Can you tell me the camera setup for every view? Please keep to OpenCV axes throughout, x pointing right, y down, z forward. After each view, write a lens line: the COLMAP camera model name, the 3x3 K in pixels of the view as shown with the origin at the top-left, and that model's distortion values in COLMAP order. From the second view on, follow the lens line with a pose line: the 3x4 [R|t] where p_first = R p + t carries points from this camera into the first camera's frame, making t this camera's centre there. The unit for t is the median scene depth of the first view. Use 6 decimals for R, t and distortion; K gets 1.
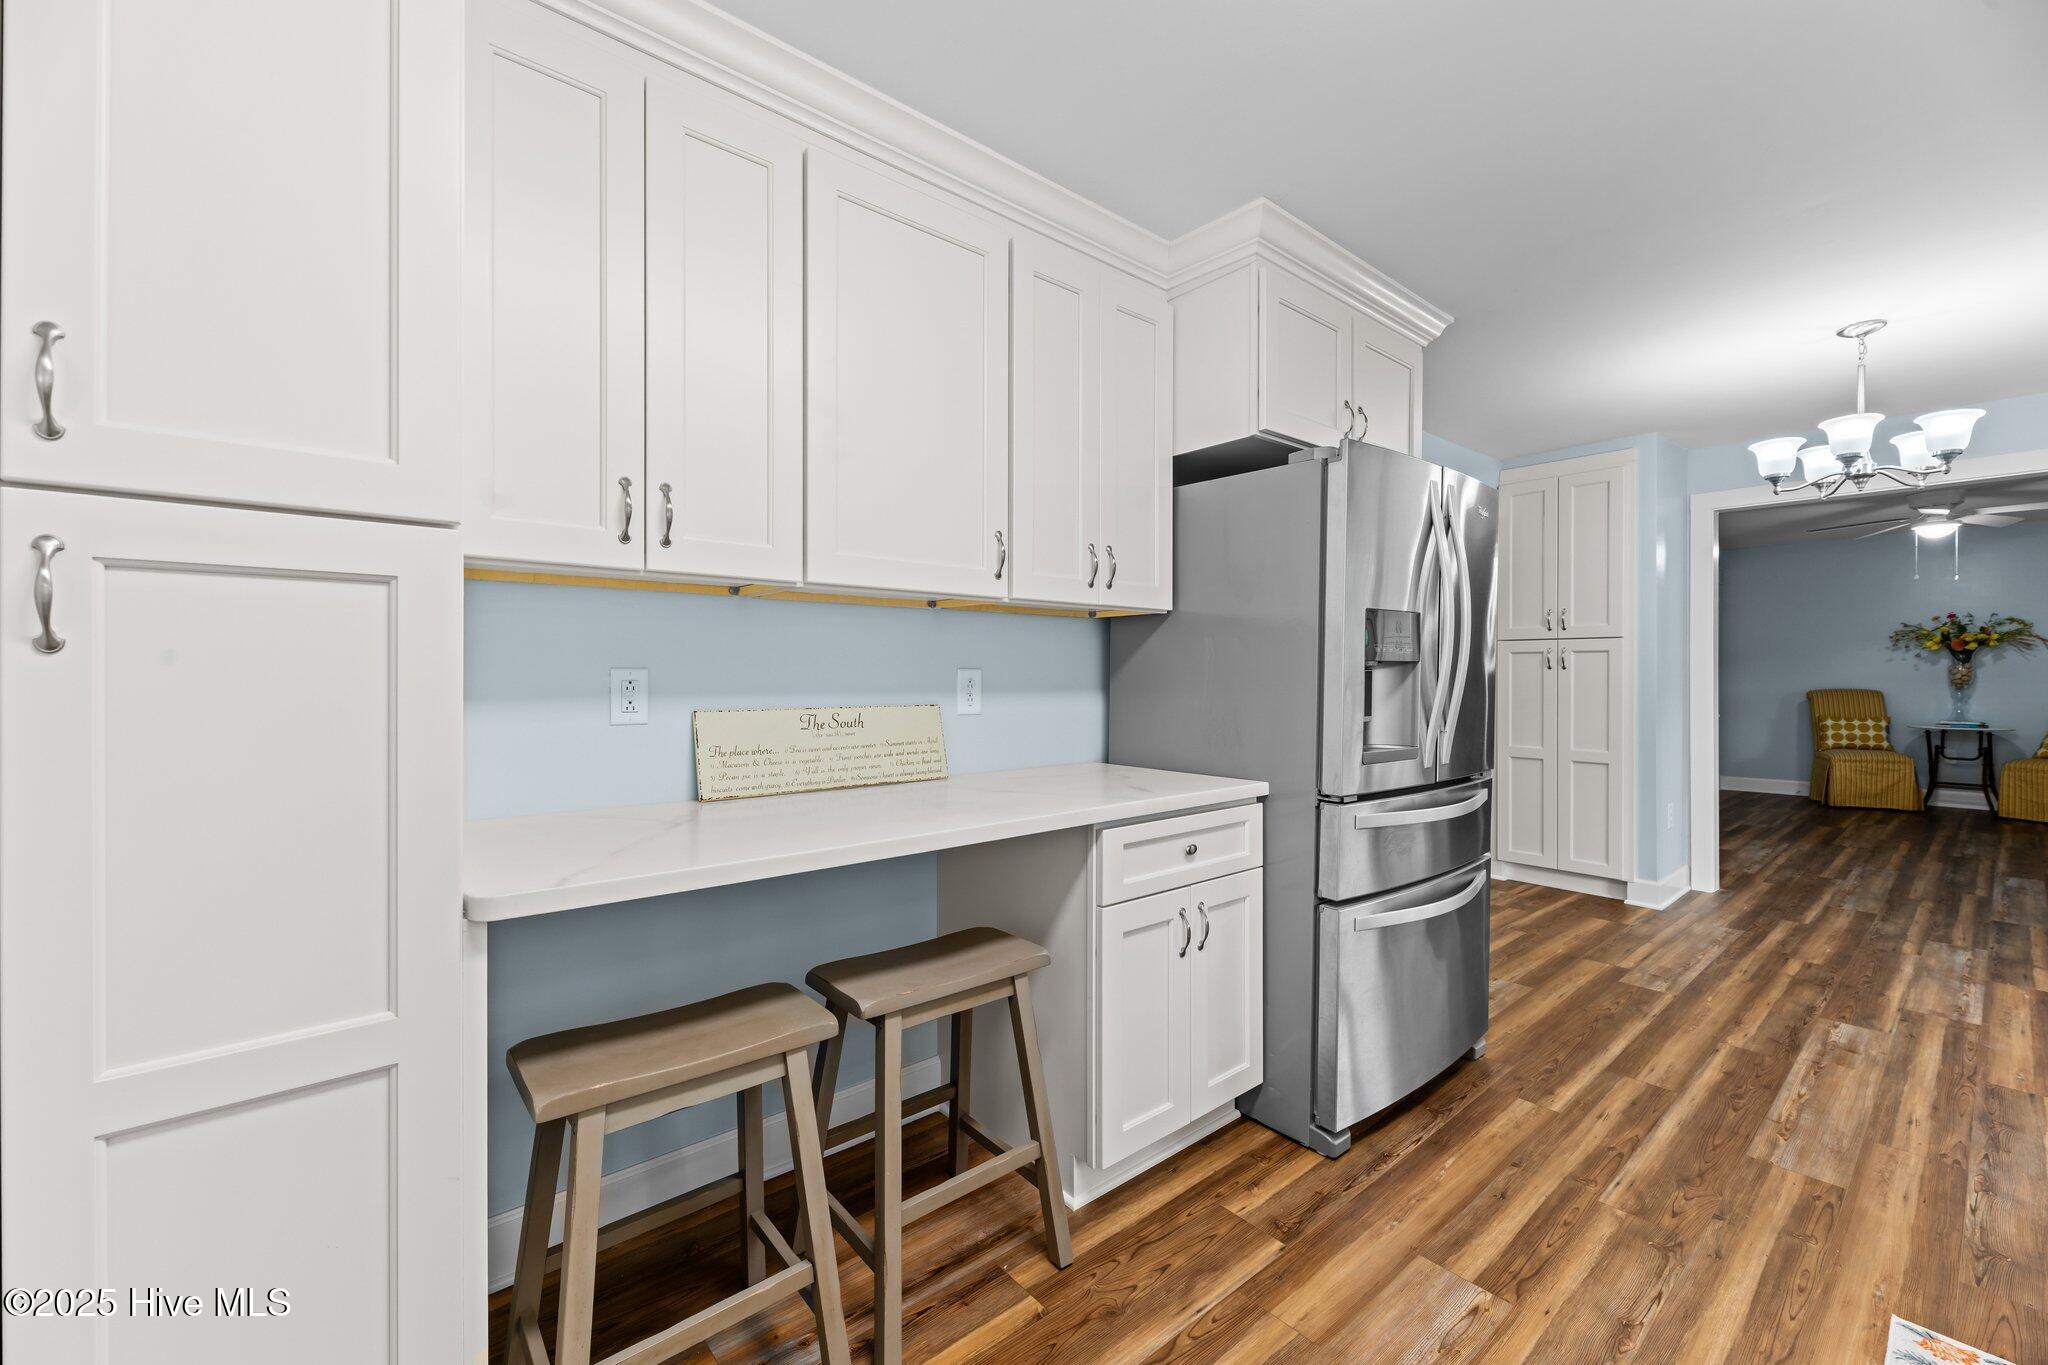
lens RADIAL K [[825.2, 0, 1025.6], [0, 825.2, 676.3], [0, 0, 1]] dist [-0.000172, -0.000451]
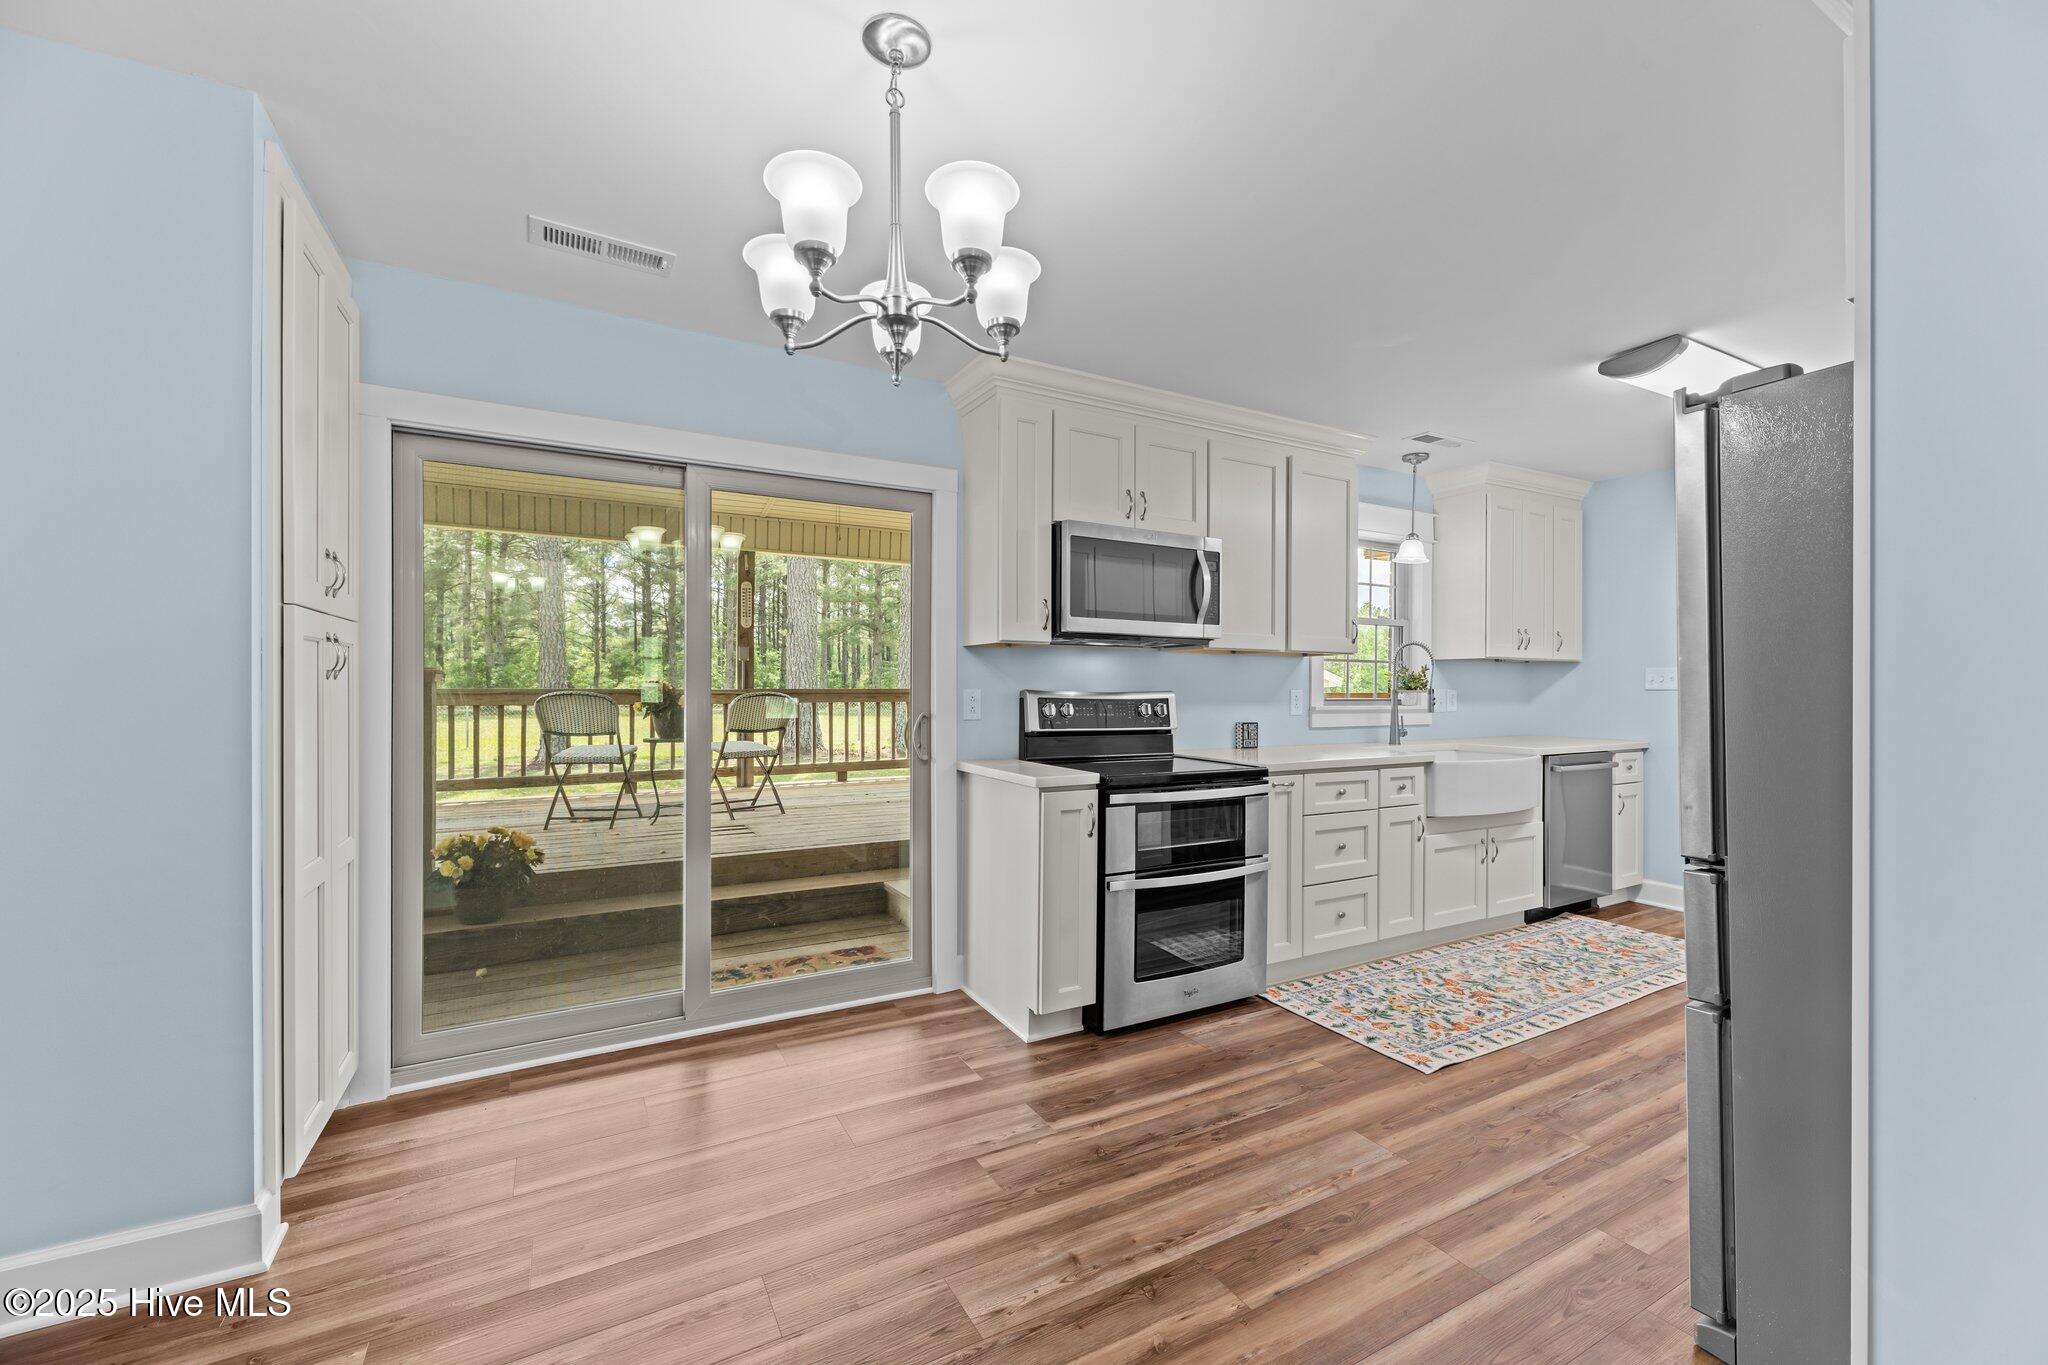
lens RADIAL K [[814.9, 0, 1025.6], [0, 814.9, 689.9], [0, 0, 1]] dist [-0.001832, -0.000474]
pose [[-0.980943, 0.002430, 0.194282, 0.809938], [0.003539, 0.999979, 0.005361, -0.010750], [-0.194265, 0.005947, -0.980931, 1.472284]]
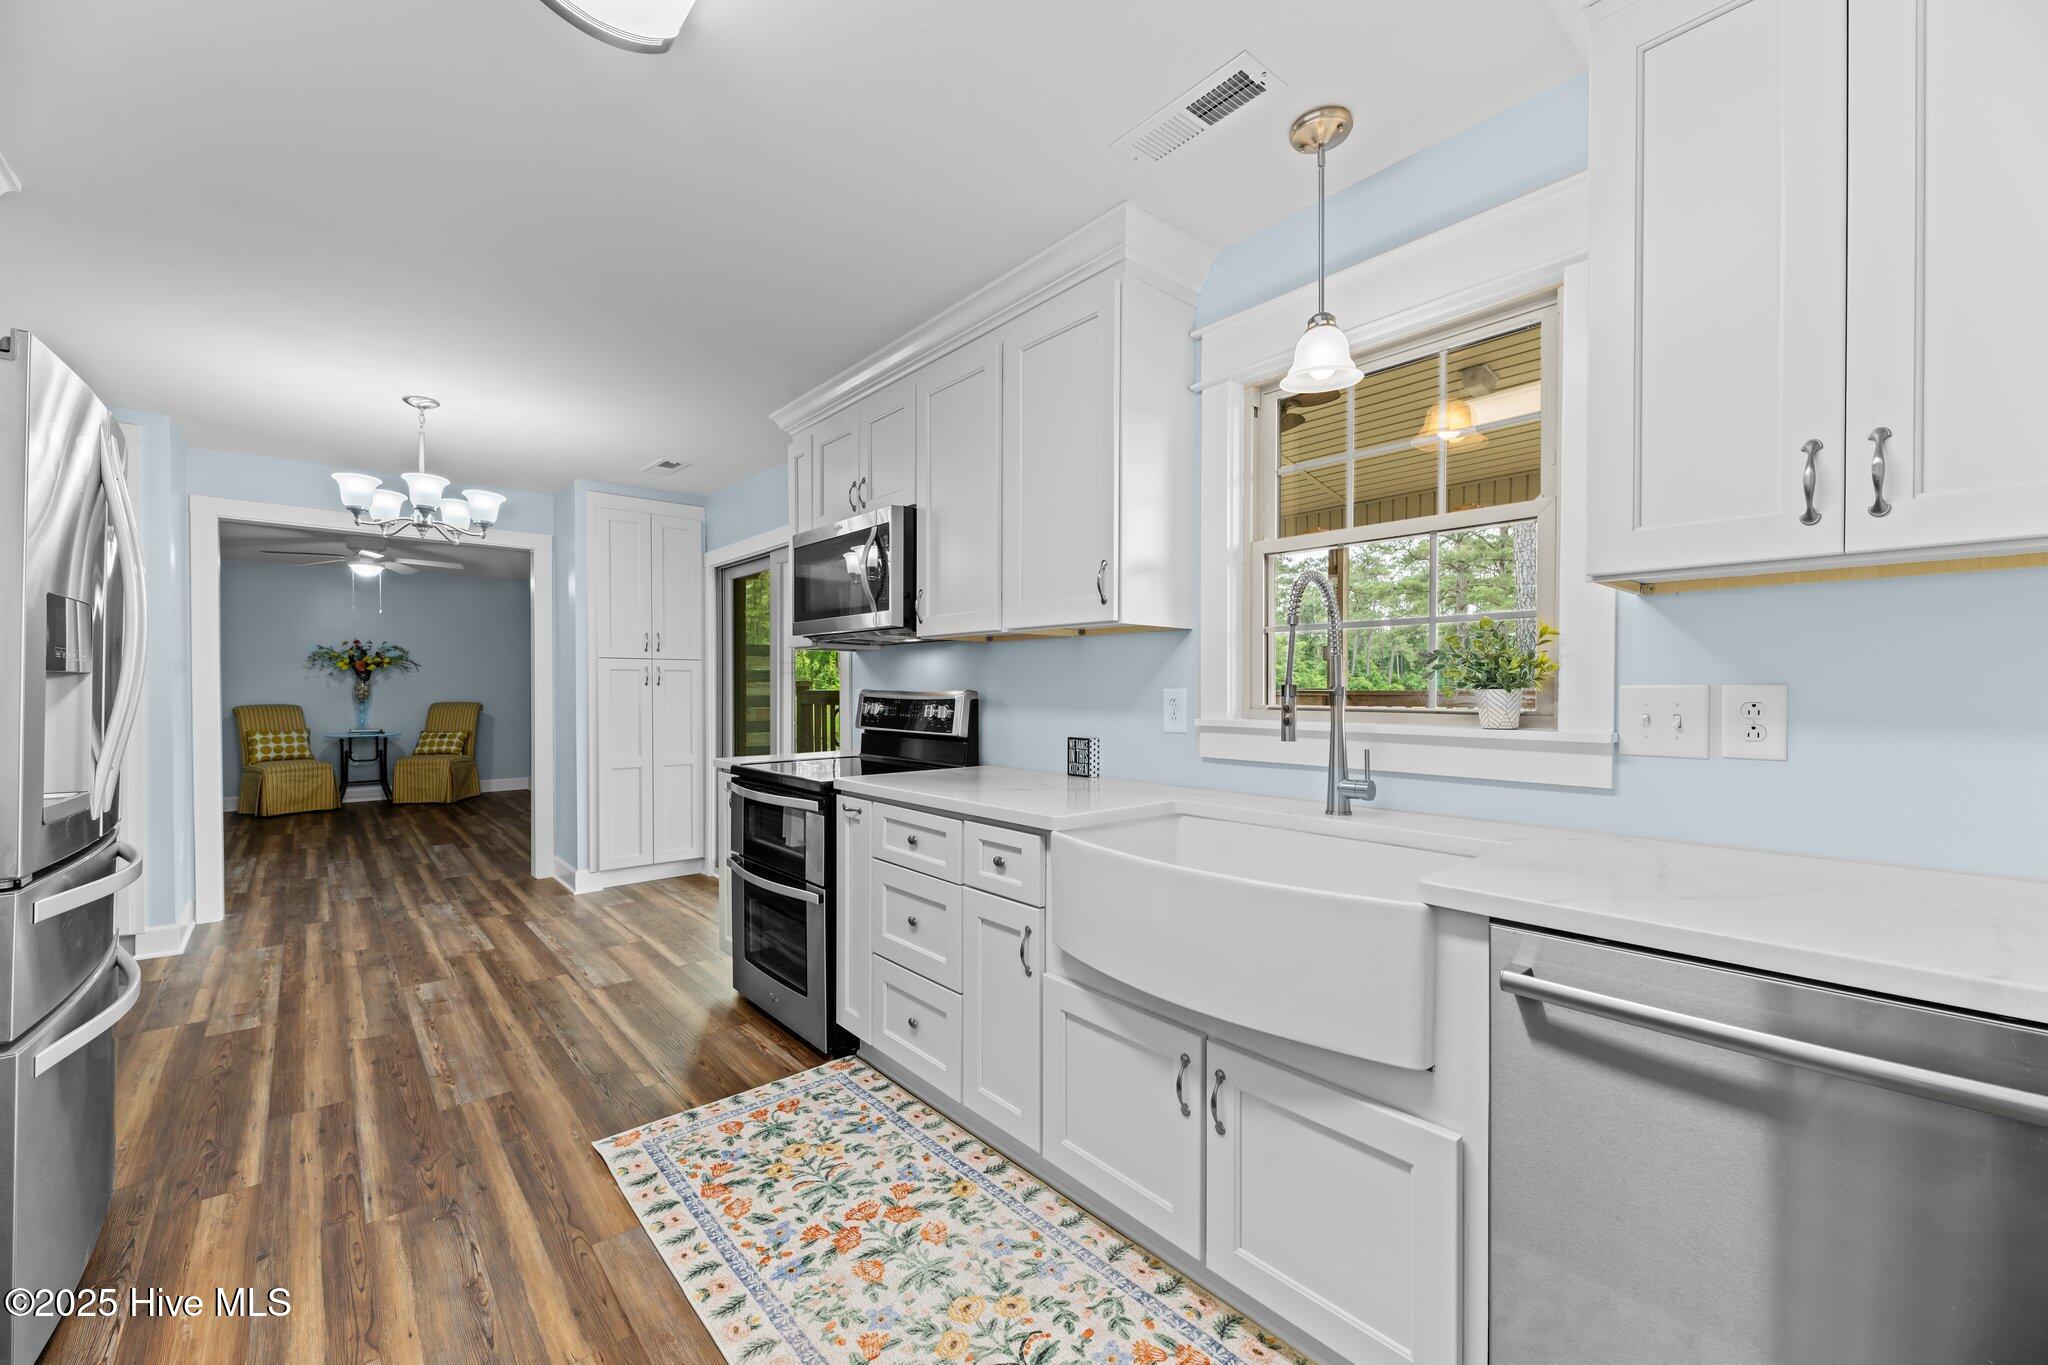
lens RADIAL K [[814.9, 0, 1025.6], [0, 814.9, 689.9], [0, 0, 1]] dist [-0.001832, -0.000474]
pose [[-0.026778, 0.000505, 0.999641, -0.193587], [0.002930, 0.999996, -0.000426, -0.000015], [-0.999637, 0.002917, -0.026779, 0.153138]]
